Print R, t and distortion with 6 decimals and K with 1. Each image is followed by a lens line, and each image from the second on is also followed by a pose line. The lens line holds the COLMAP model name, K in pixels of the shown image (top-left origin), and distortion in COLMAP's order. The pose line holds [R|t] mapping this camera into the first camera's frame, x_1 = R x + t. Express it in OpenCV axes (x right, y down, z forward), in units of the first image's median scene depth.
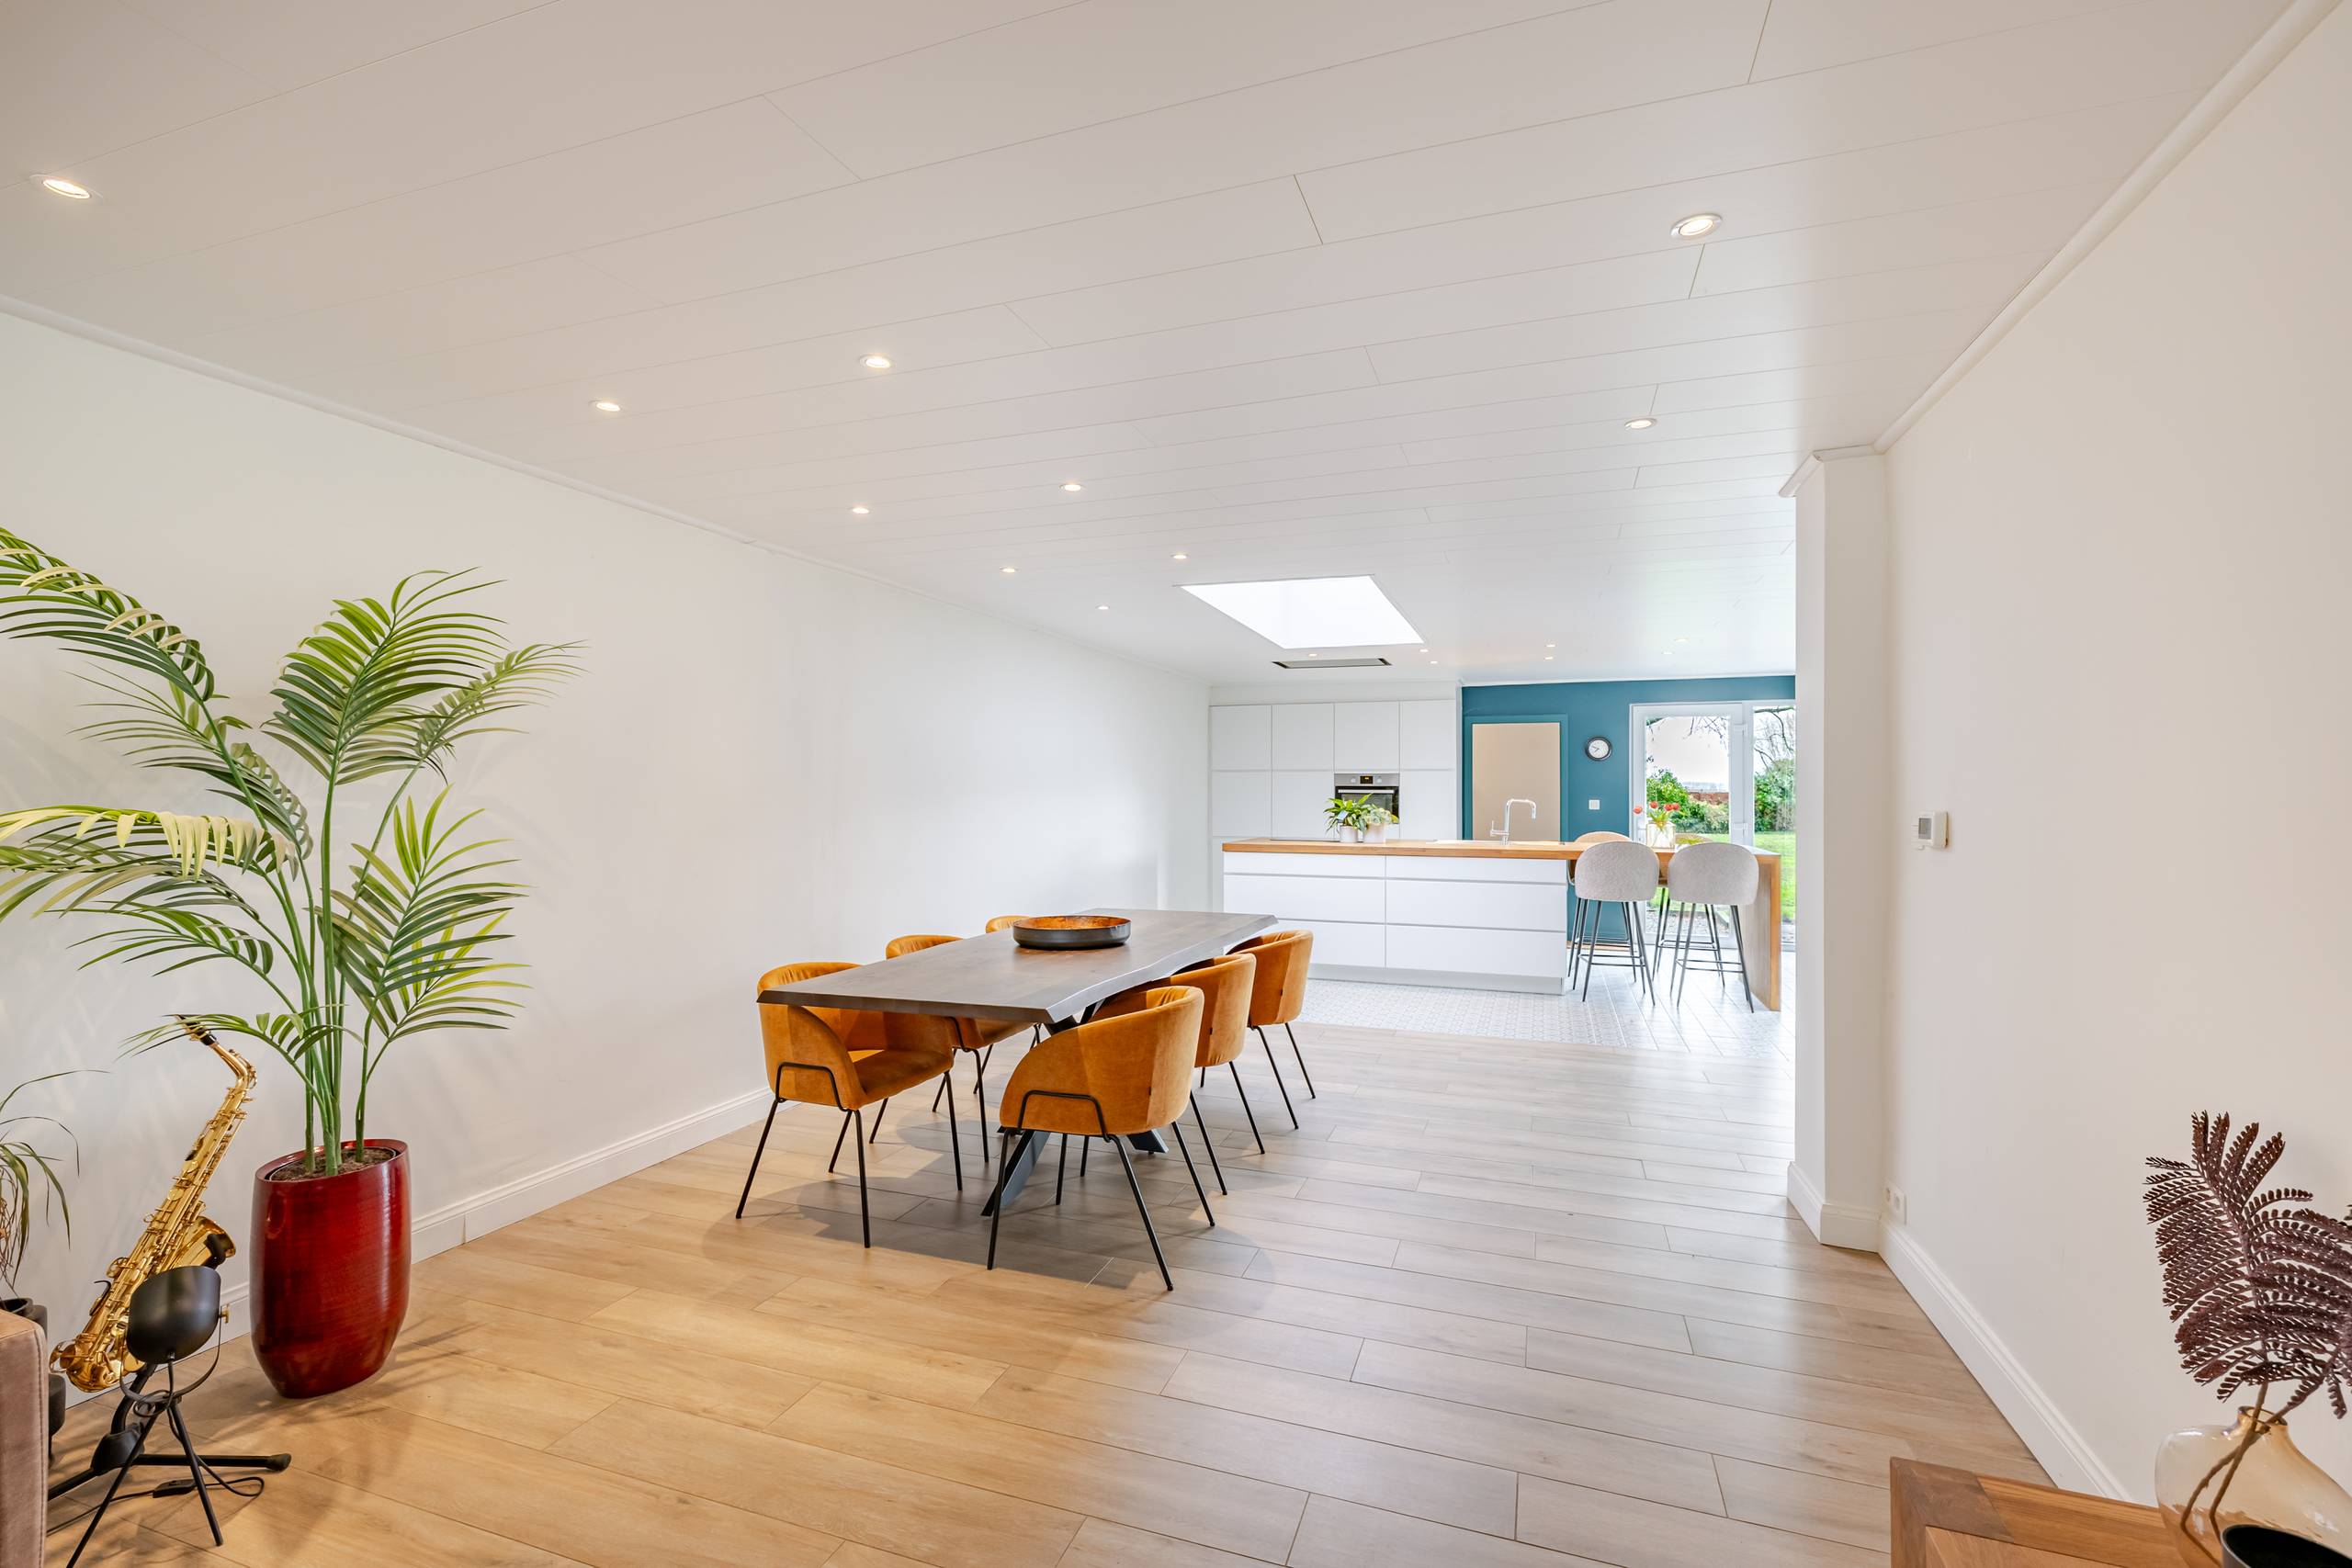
lens RADIAL K [[1042.0, 0, 1176.0], [0, 1042.0, 784.0], [0, 0, 1]] dist [0.013913, -0.000284]
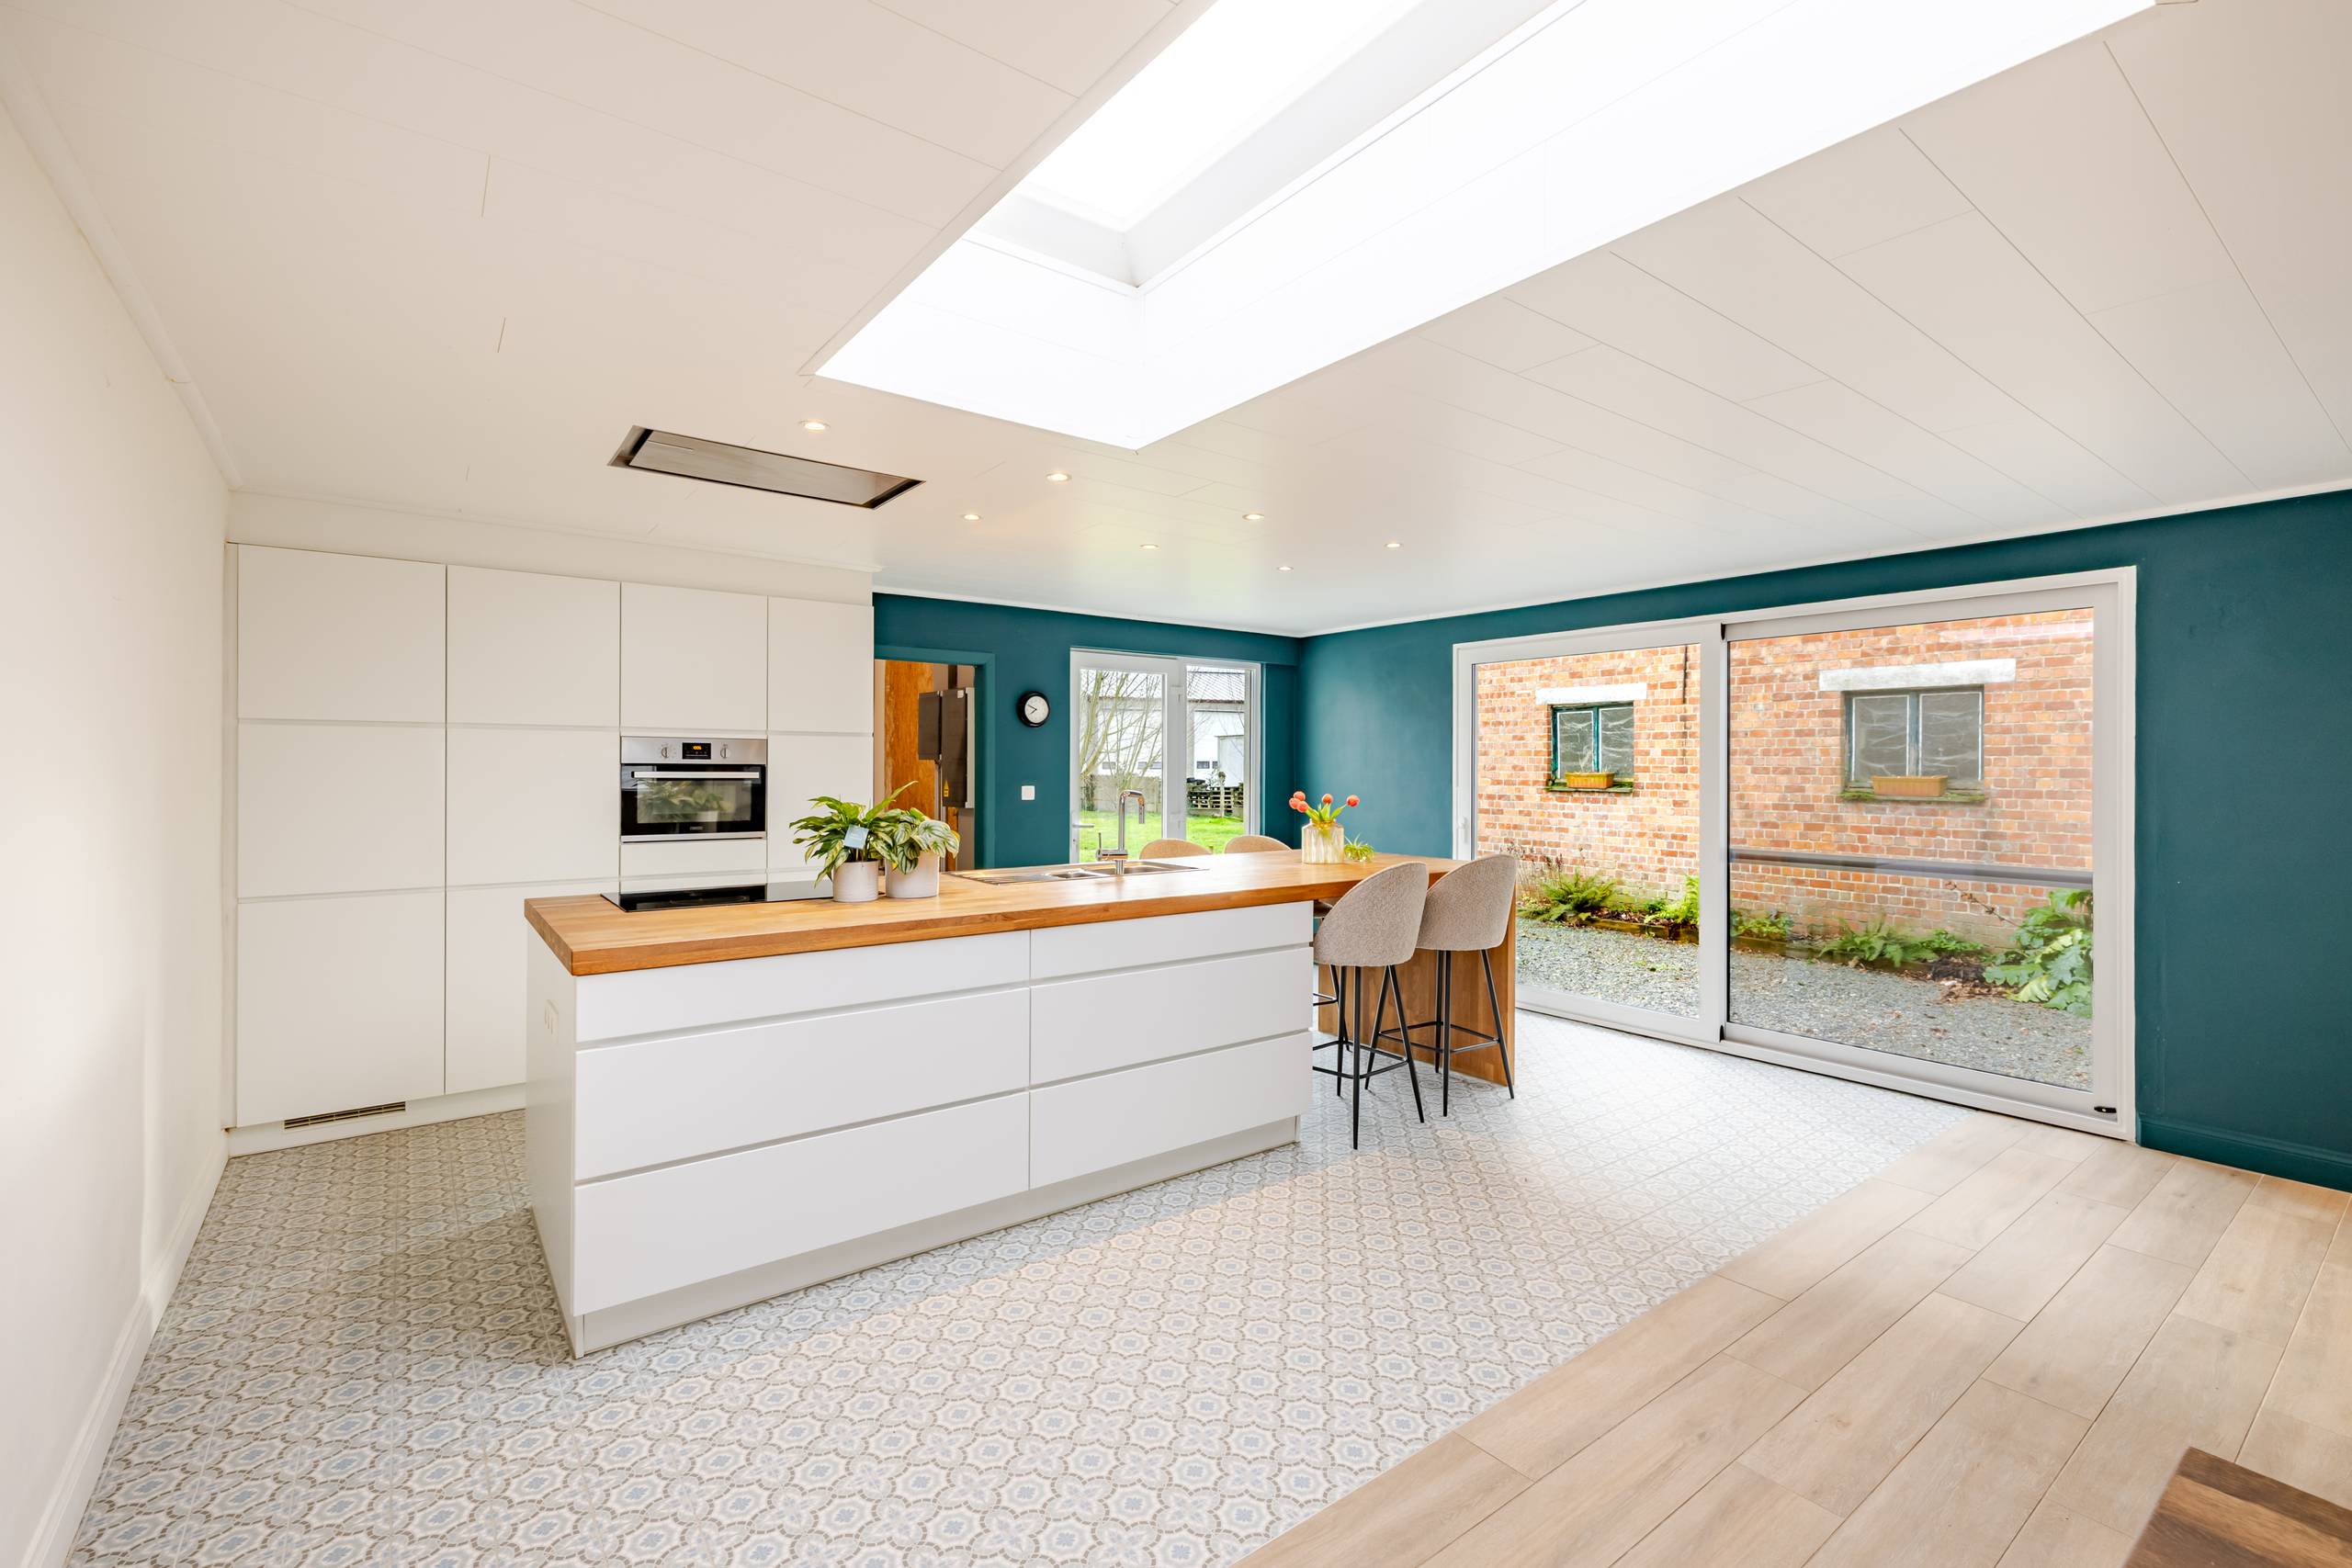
lens RADIAL K [[1024.1, 0, 1178.3], [0, 1024.1, 761.8], [0, 0, 1]] dist [0.001225, -0.000143]
pose [[0.546296, 0.006452, 0.837567, -0.122915], [-0.009300, 0.999955, -0.001637, -0.000294], [-0.837541, -0.006895, 0.546331, 0.741805]]
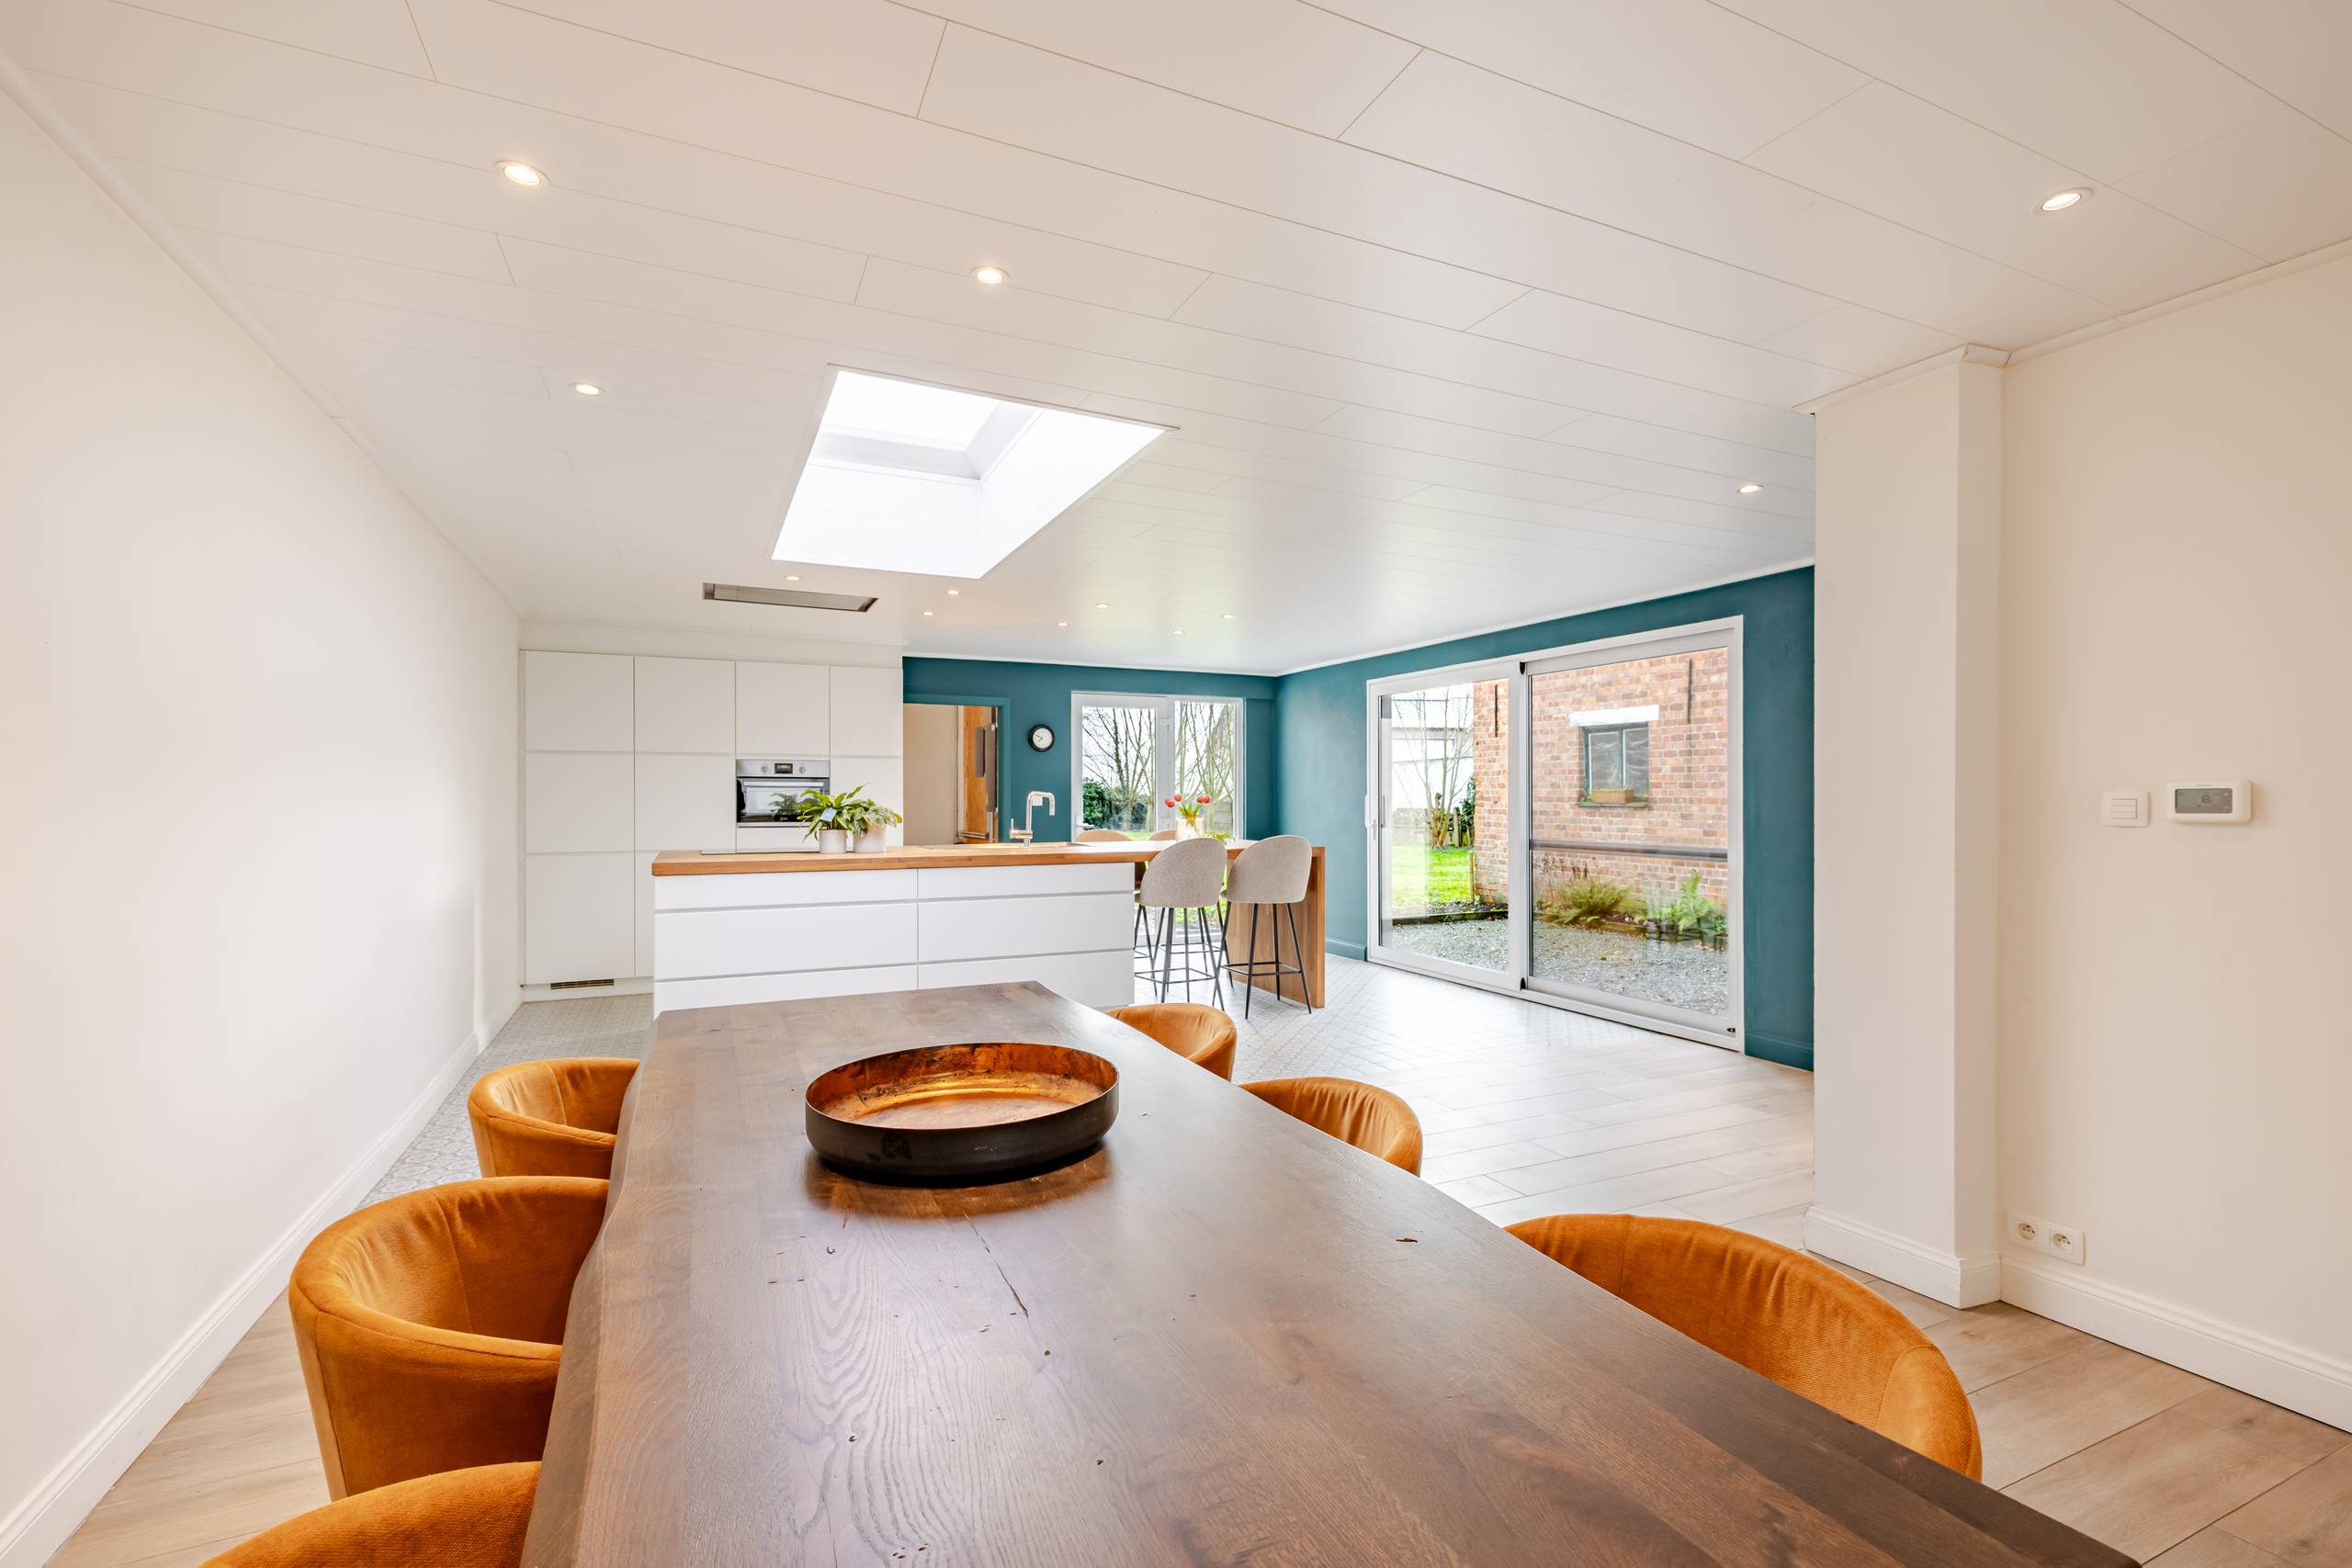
lens RADIAL K [[1025.9, 0, 1172.4], [0, 1025.9, 794.9], [0, 0, 1]] dist [0.002206, -0.000022]
pose [[0.713014, 0.001212, 0.701148, -0.175973], [-0.004381, 0.999987, 0.002726, 0.015594], [-0.701136, -0.005015, 0.713010, 0.382672]]
